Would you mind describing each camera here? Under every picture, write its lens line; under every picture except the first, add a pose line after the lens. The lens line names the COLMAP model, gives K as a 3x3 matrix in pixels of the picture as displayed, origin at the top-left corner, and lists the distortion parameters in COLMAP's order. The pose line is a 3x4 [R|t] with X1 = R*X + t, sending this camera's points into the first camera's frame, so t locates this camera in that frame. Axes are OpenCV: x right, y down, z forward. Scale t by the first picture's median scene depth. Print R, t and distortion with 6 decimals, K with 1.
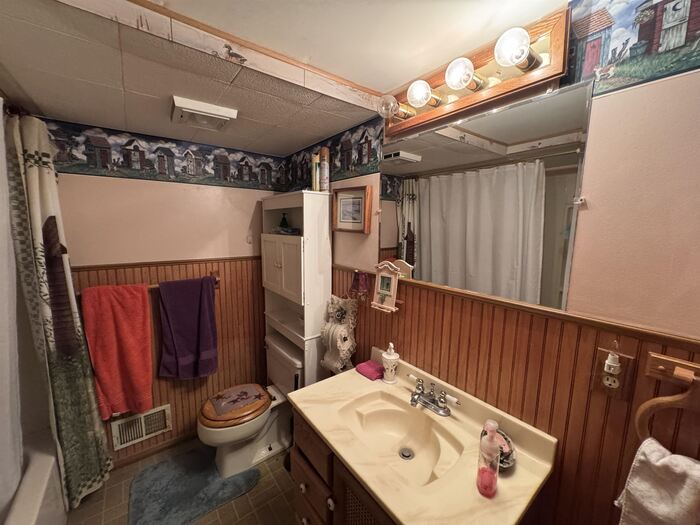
lens RADIAL K [[276.8, 0, 350.4], [0, 276.8, 263.2], [0, 0, 1]] dist [-0.001735, 0.000078]
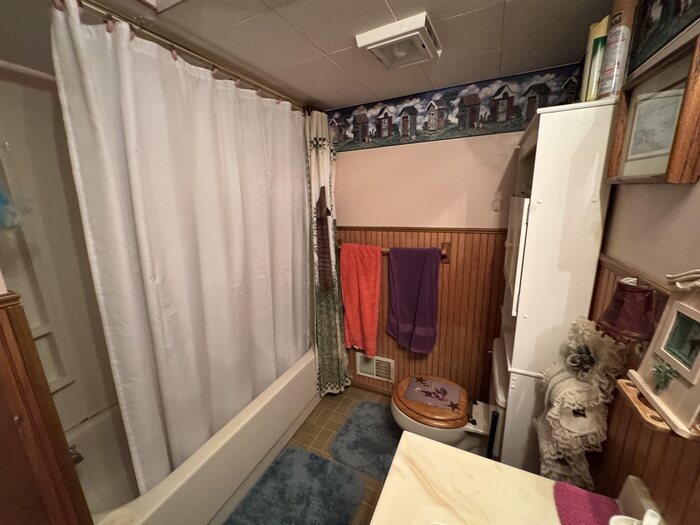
lens RADIAL K [[276.8, 0, 350.4], [0, 276.8, 263.2], [0, 0, 1]] dist [-0.001735, 0.000078]
pose [[0.447938, 0.178296, -0.876106, 0.168799], [-0.084773, 0.983969, 0.156904, -0.021929], [0.890037, 0.003987, 0.455872, 0.402025]]
